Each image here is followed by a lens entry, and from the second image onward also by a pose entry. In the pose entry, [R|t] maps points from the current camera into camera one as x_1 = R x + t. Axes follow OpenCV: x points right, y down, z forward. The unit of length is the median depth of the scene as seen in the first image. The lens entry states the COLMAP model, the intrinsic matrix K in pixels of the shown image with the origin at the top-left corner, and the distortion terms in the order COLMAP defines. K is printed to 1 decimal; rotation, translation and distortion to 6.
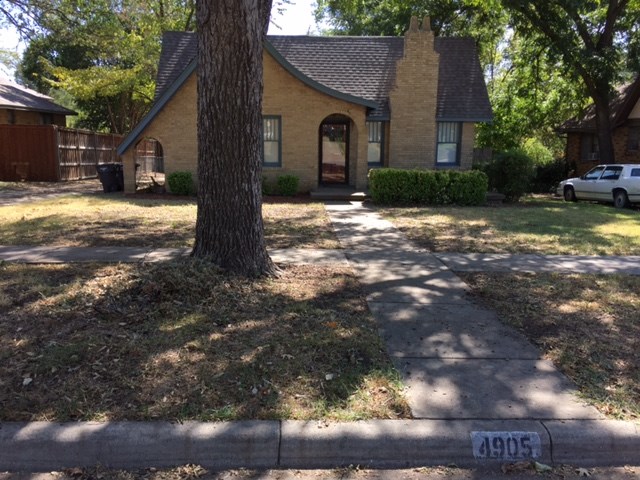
lens RADIAL K [[548.8, 0, 321.9], [0, 548.8, 243.0], [0, 0, 1]] dist [0.051411, -0.083269]
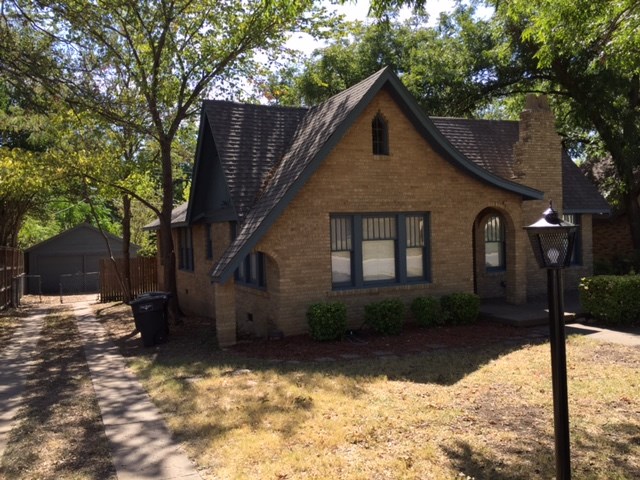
lens RADIAL K [[548.8, 0, 320.6], [0, 548.8, 240.8], [0, 0, 1]] dist [0.051411, -0.083269]
pose [[0.935636, -0.046490, 0.349892, -0.455717], [0.107794, 0.981566, -0.157828, -0.095563], [-0.336105, 0.185386, 0.923399, 0.389194]]
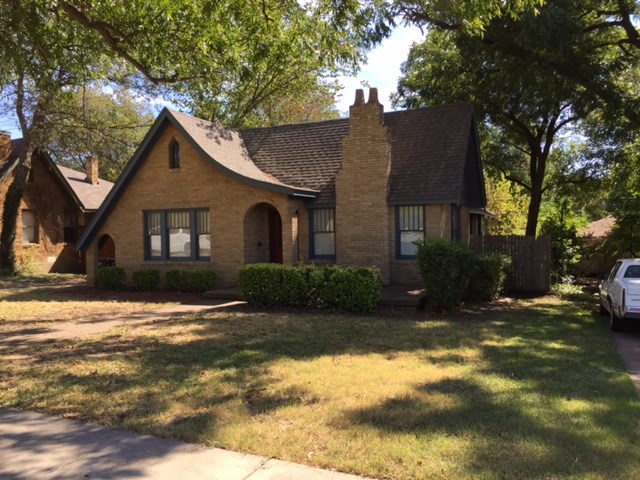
lens RADIAL K [[548.8, 0, 319.9], [0, 548.8, 237.0], [0, 0, 1]] dist [0.051411, -0.083269]
pose [[0.879414, -0.020291, -0.475624, 0.538126], [-0.062180, 0.985636, -0.157018, -0.044269], [0.471979, 0.167659, 0.865521, 0.275274]]
